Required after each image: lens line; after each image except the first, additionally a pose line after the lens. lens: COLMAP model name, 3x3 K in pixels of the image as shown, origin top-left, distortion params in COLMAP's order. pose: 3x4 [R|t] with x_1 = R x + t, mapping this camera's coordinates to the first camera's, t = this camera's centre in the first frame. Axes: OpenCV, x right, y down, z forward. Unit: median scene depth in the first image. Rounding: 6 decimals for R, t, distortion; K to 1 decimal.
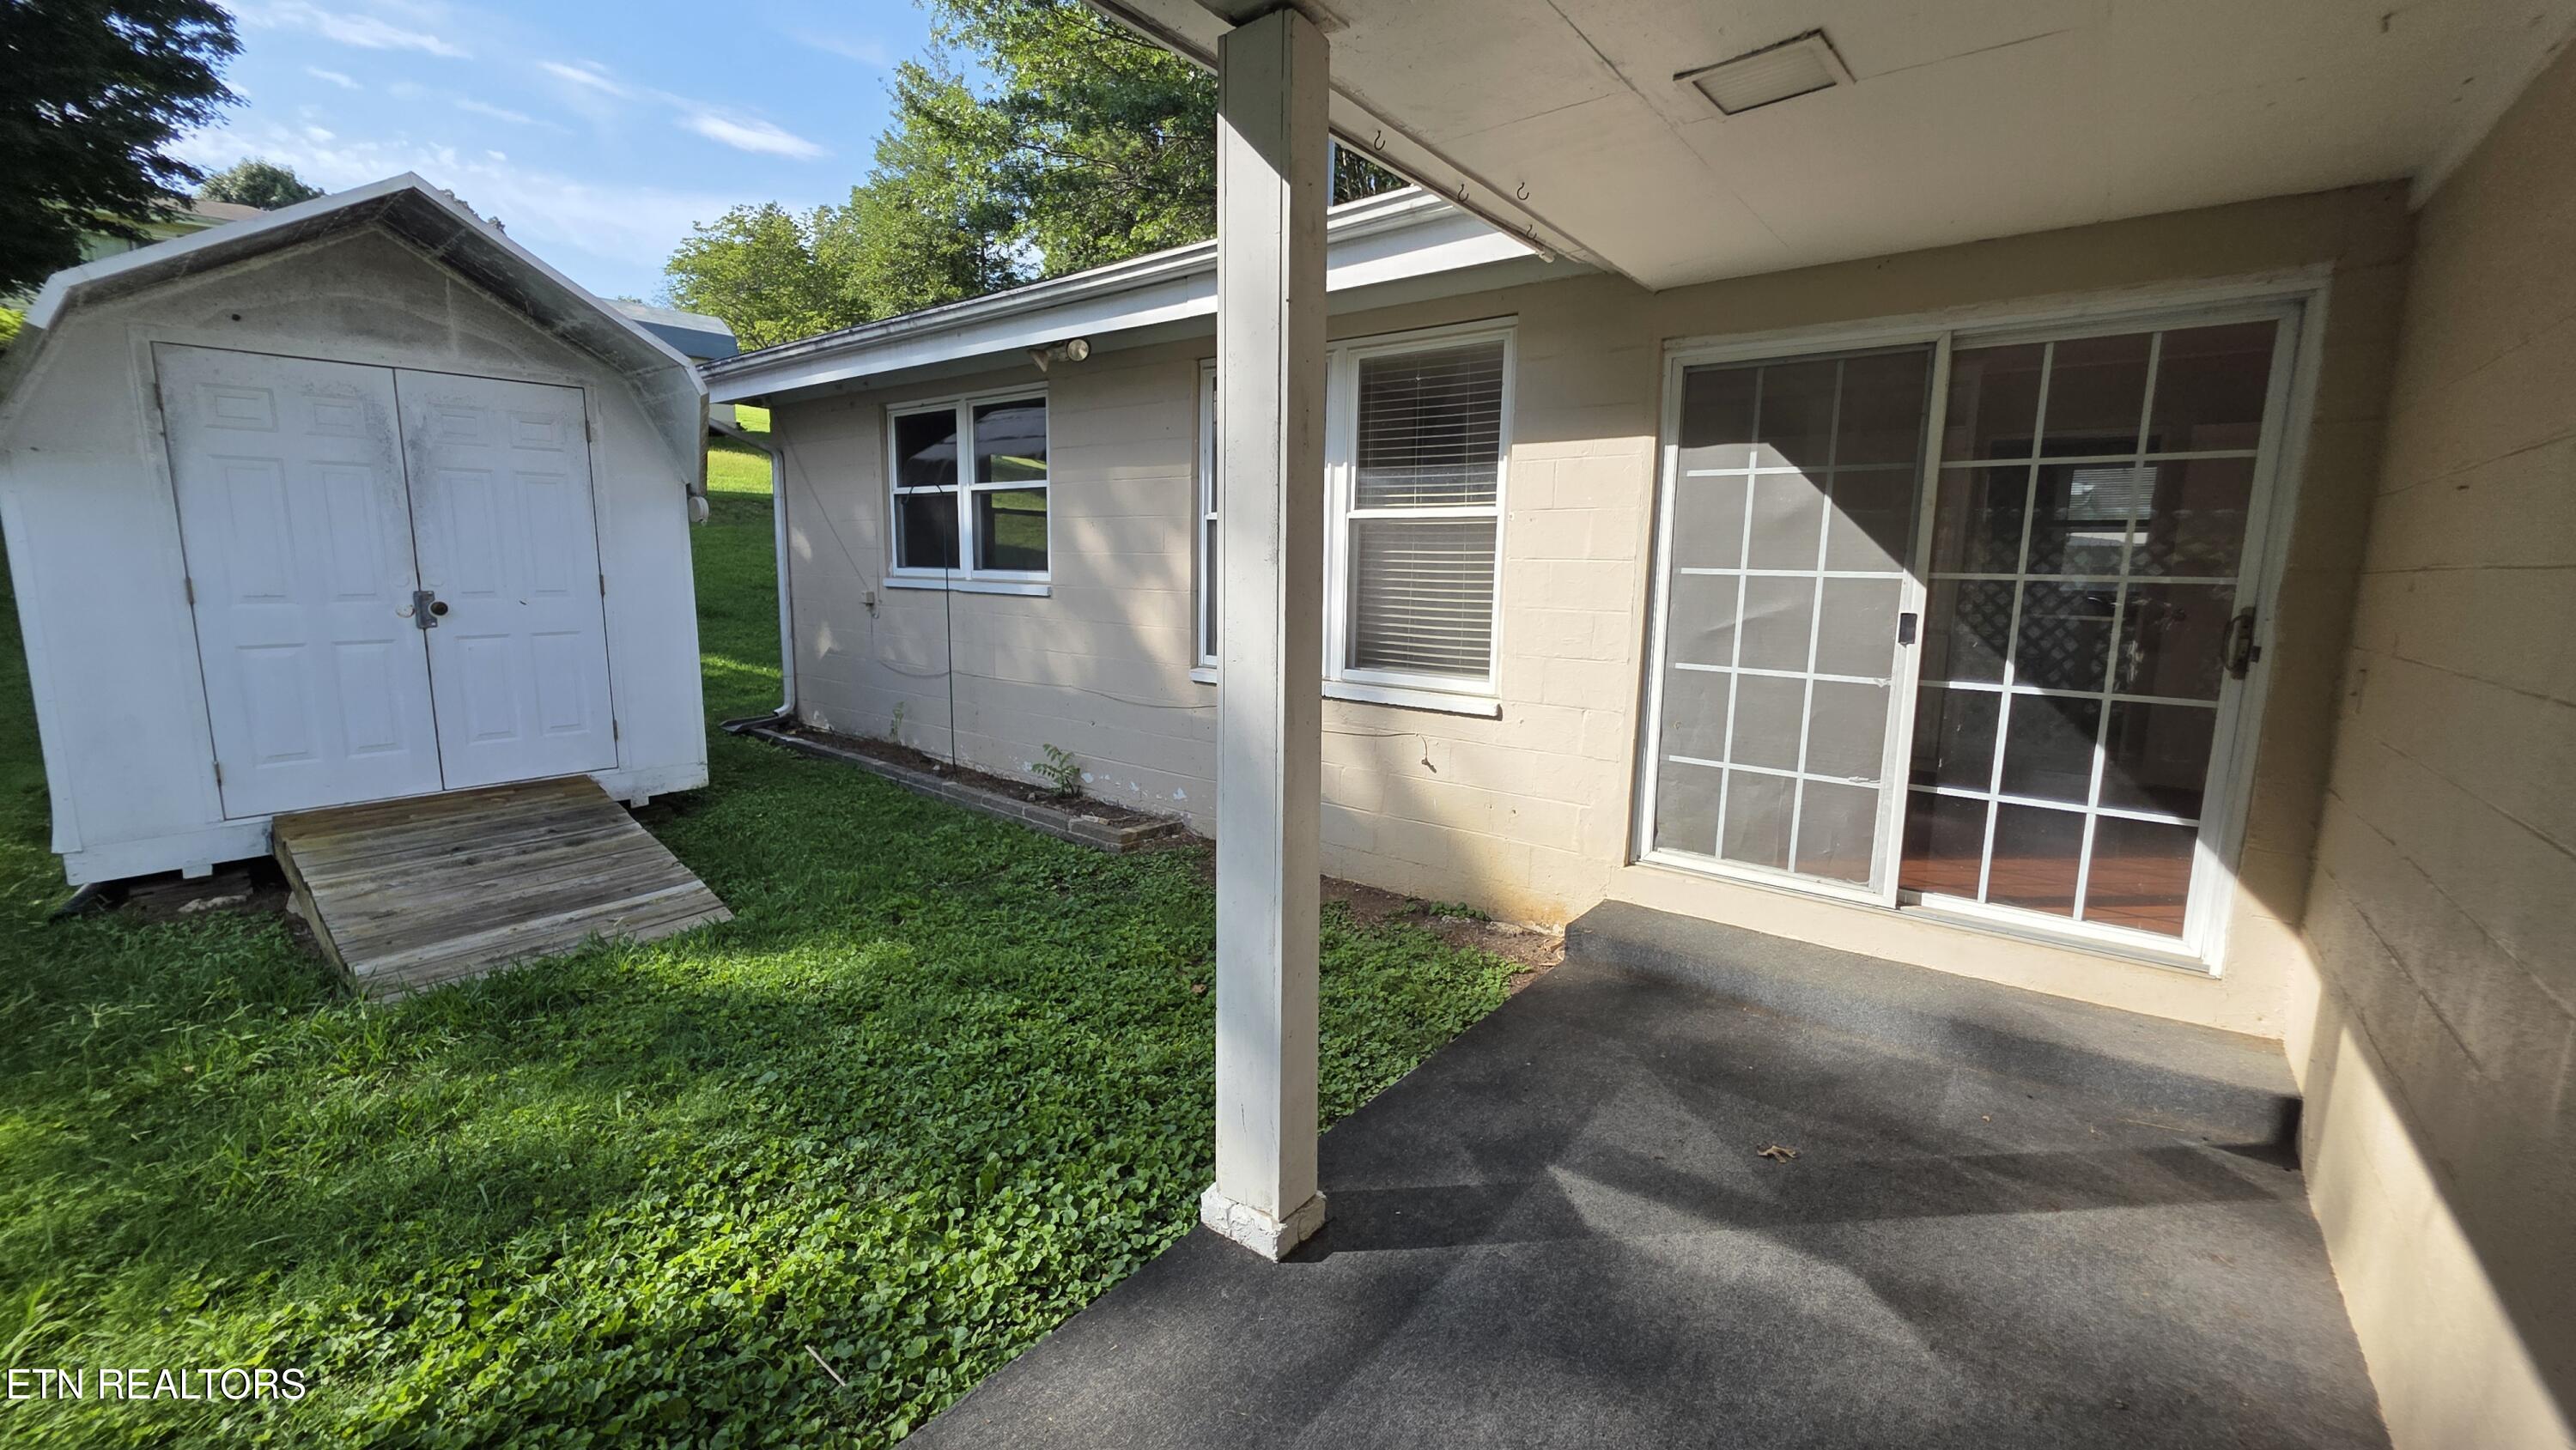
lens RADIAL K [[1021.8, 0, 1305.1], [0, 1021.8, 717.5], [0, 0, 1]] dist [-0.001448, -0.000392]
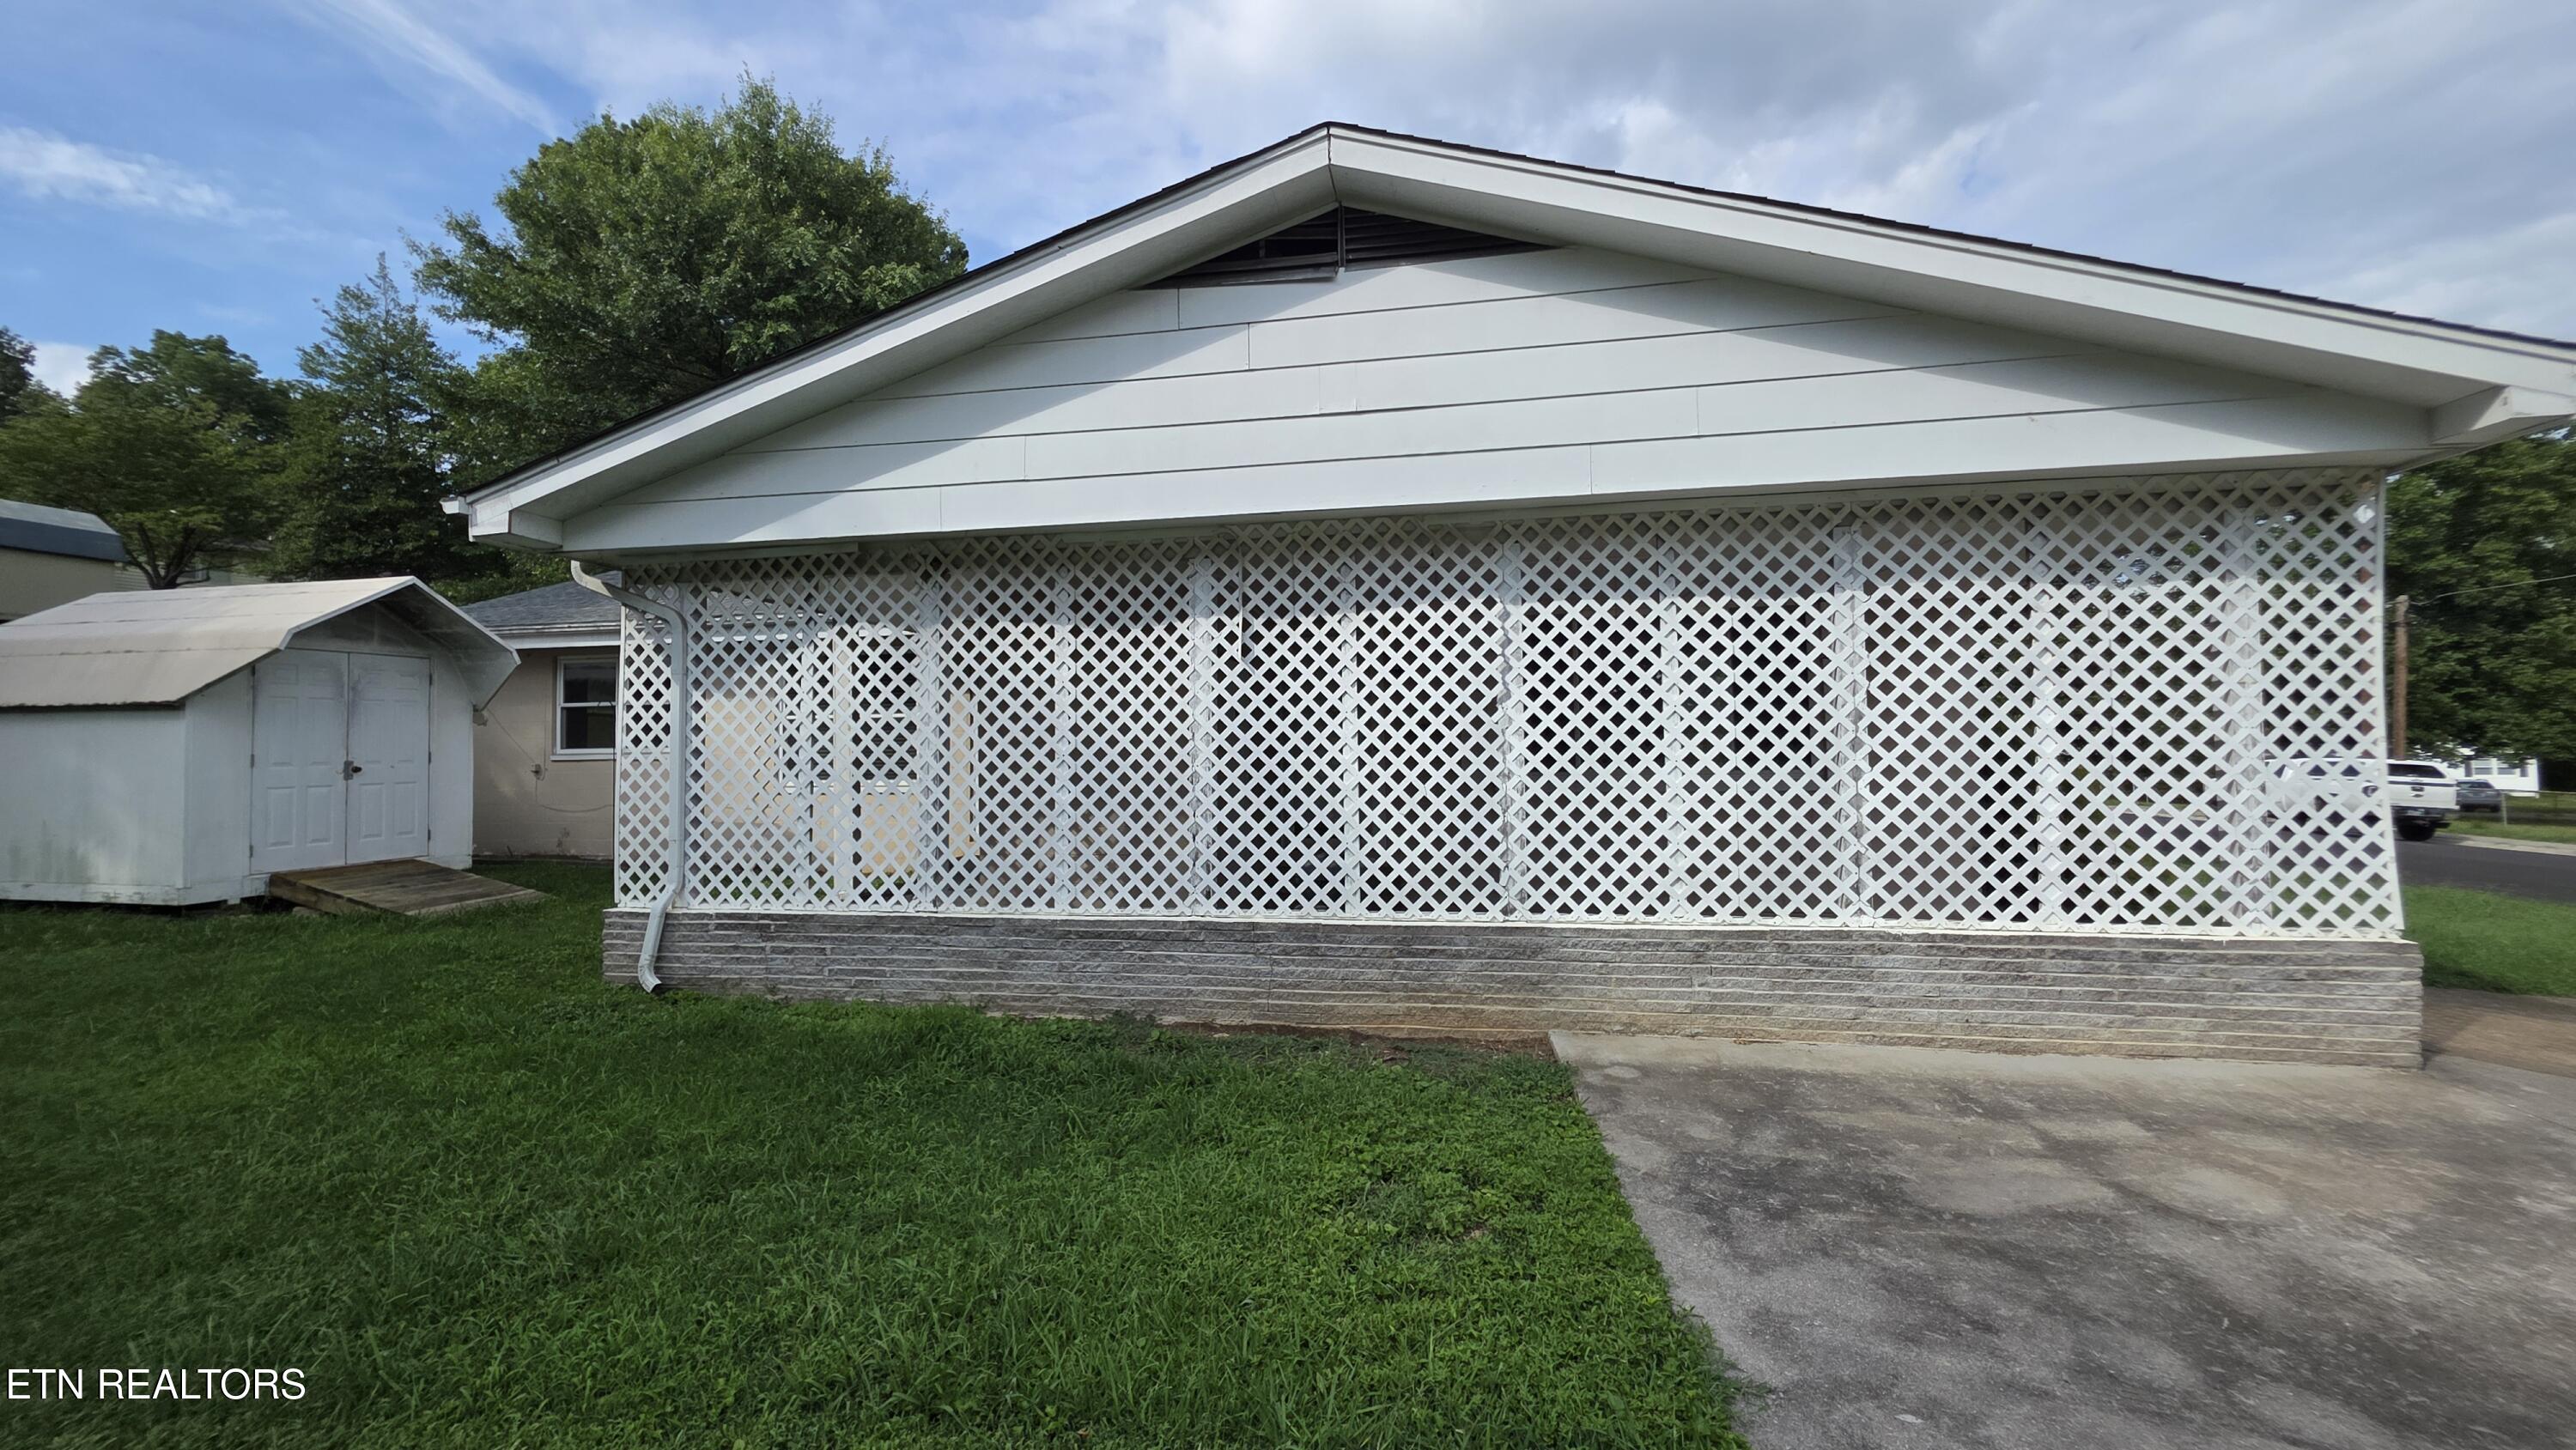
lens RADIAL K [[1030.4, 0, 1288.4], [0, 1030.4, 718.7], [0, 0, 1]] dist [0.002823, -0.000017]
pose [[0.888090, -0.011485, 0.459526, -0.173937], [0.095577, 0.982453, -0.160159, 0.303405], [-0.449624, 0.186156, 0.873604, -1.651328]]
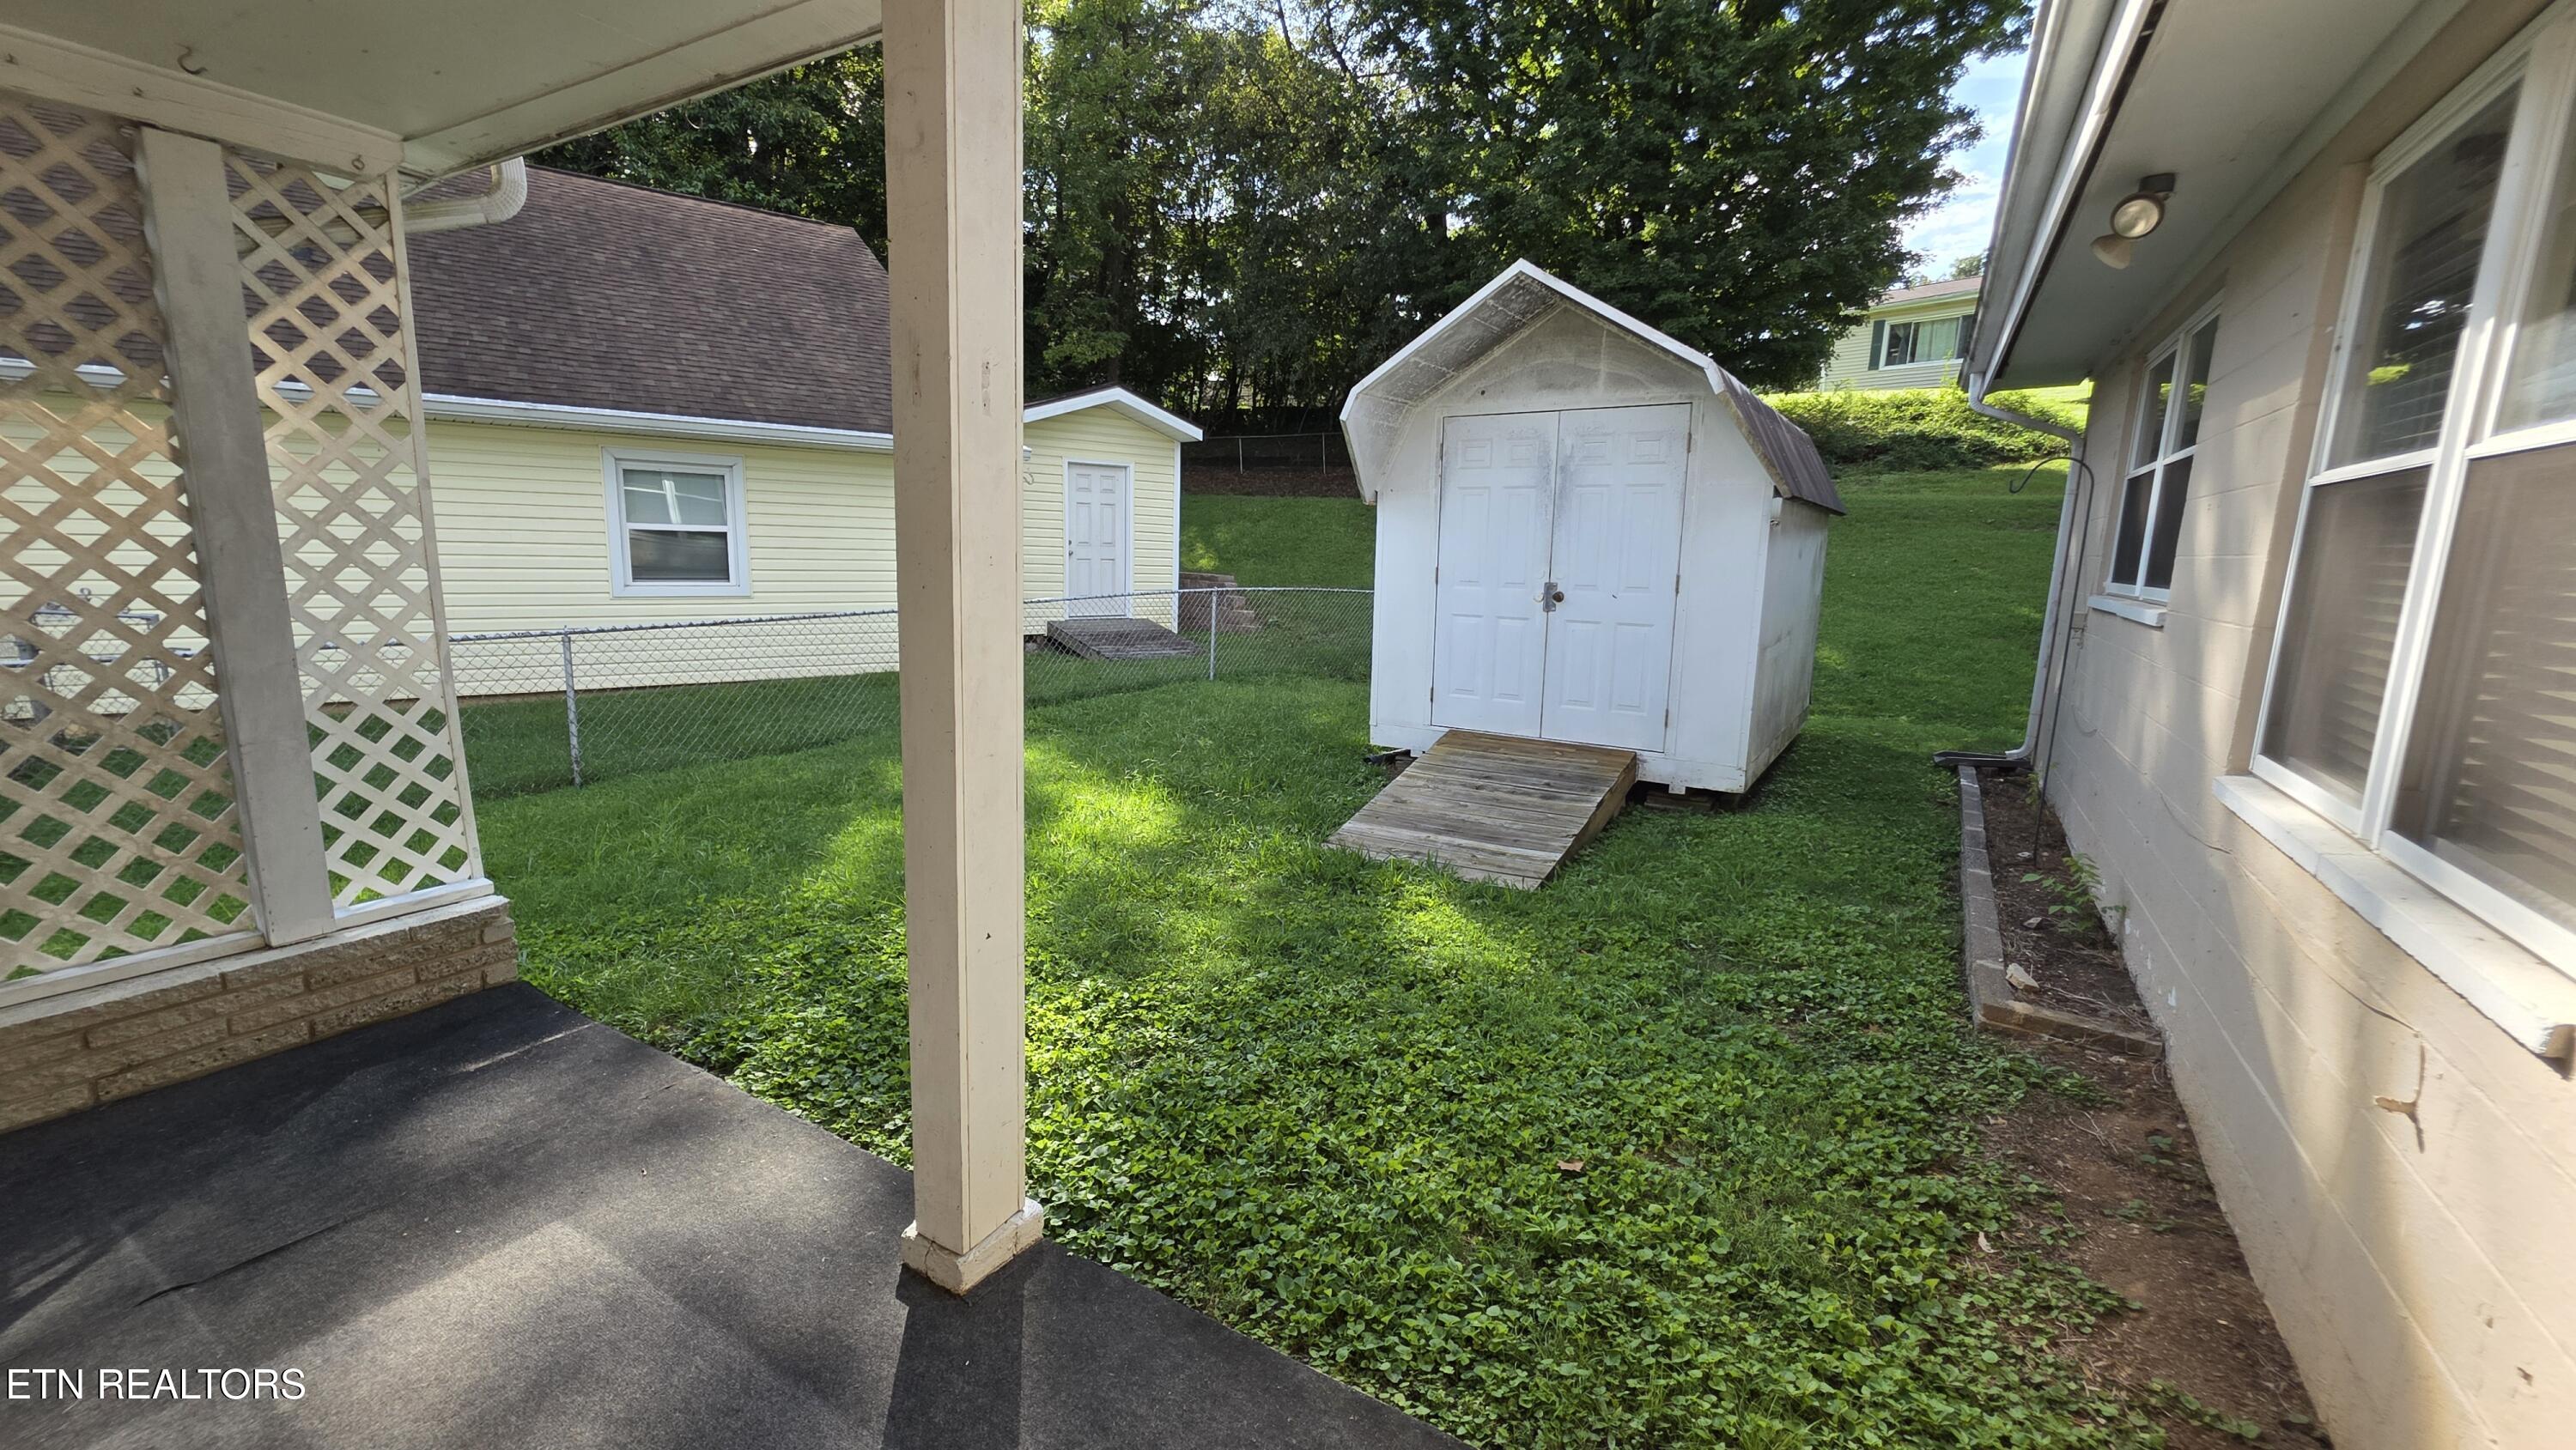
lens RADIAL K [[1030.4, 0, 1288.4], [0, 1030.4, 718.7], [0, 0, 1]] dist [0.002823, -0.000017]
pose [[0.116326, 0.155399, -0.980979, 0.419839], [-0.176308, 0.975229, 0.133582, -0.074824], [0.977437, 0.157415, 0.140842, 0.542803]]
